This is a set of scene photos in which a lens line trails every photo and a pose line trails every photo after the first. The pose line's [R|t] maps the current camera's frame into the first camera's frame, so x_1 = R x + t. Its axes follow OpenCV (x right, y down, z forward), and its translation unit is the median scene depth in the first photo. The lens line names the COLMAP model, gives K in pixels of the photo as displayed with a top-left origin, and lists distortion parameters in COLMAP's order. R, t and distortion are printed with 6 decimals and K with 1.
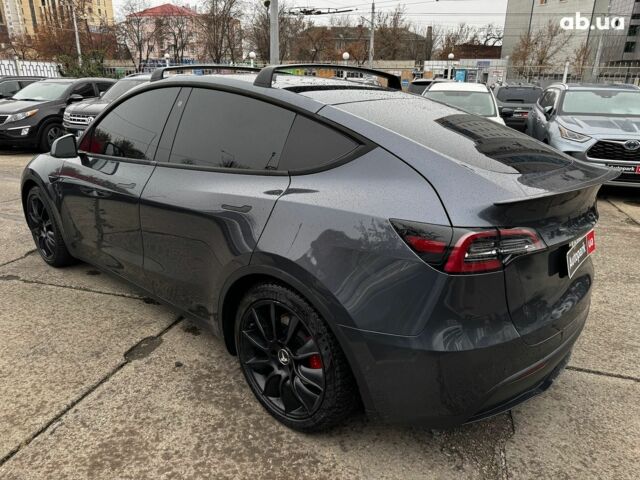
lens RADIAL K [[453.1, 0, 320.0], [0, 453.1, 240.0], [0, 0, 1]] dist [0.008790, -0.005821]
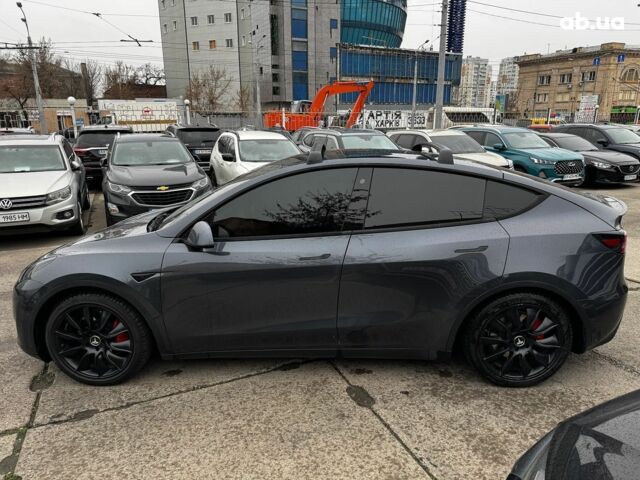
lens RADIAL K [[453.1, 0, 320.0], [0, 453.1, 240.0], [0, 0, 1]] dist [0.008790, -0.005821]
pose [[0.765412, -0.184089, 0.616648, -0.637315], [0.227749, 0.973687, 0.007983, -0.098883], [-0.601892, 0.134331, 0.787198, 0.077777]]
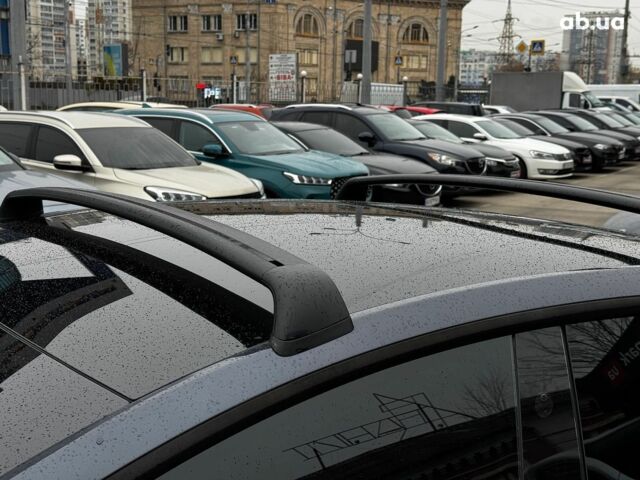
lens RADIAL K [[899.7, 0, 320.0], [0, 899.7, 240.0], [0, 0, 1]] dist [0.143311, -0.139802]
pose [[0.262298, -0.167928, 0.950263, -0.432875], [0.311628, 0.946721, 0.081285, -0.249636], [-0.913284, 0.274807, 0.300654, 0.512557]]
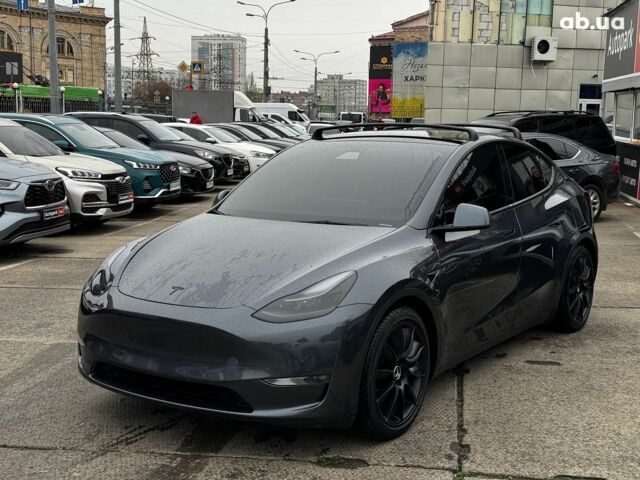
lens RADIAL K [[899.7, 0, 320.0], [0, 899.7, 240.0], [0, 0, 1]] dist [0.143311, -0.139802]
pose [[-0.134370, -0.154998, 0.978734, -1.481615], [0.306921, 0.932611, 0.189831, -0.390358], [-0.942202, 0.325901, -0.077743, 0.950321]]
